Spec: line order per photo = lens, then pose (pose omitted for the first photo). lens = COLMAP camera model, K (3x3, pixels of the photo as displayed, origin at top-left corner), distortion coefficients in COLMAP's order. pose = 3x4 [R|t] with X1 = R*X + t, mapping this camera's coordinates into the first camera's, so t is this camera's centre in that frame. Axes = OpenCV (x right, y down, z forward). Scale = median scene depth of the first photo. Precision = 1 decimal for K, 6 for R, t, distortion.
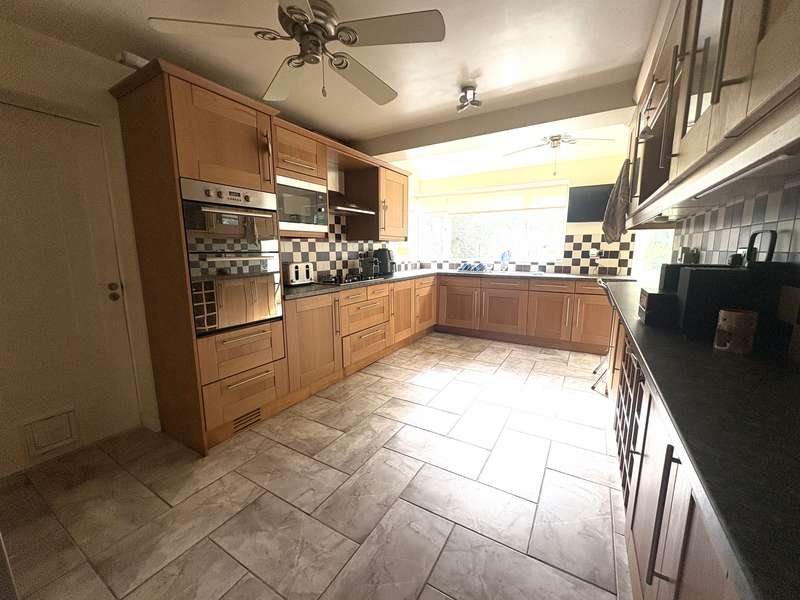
lens RADIAL K [[318.6, 0, 400.0], [0, 318.6, 299.0], [0, 0, 1]] dist [-0.000324, -0.000241]
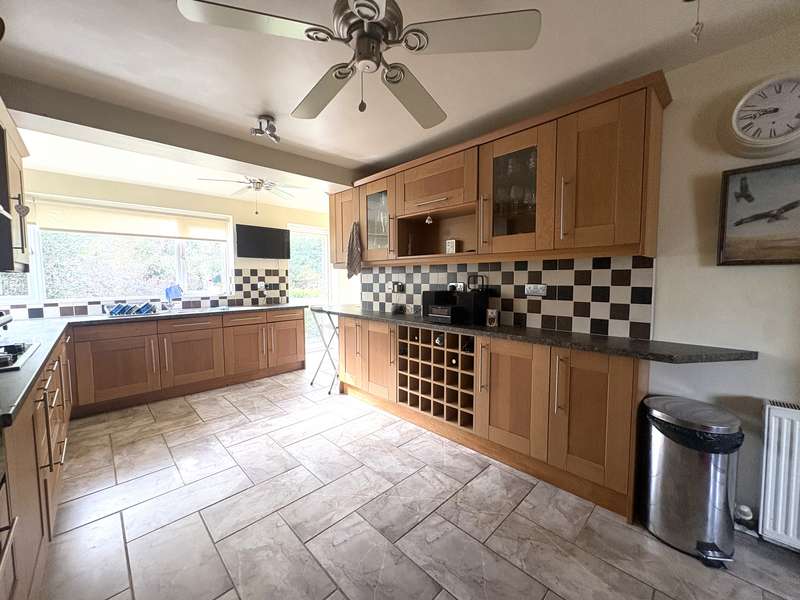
lens RADIAL K [[318.6, 0, 400.0], [0, 318.6, 299.0], [0, 0, 1]] dist [-0.000324, -0.000241]
pose [[0.258818, -0.063300, 0.963850, -0.352161], [0.155945, 0.987499, 0.022978, -0.048962], [-0.953255, 0.144360, 0.265453, 0.250951]]
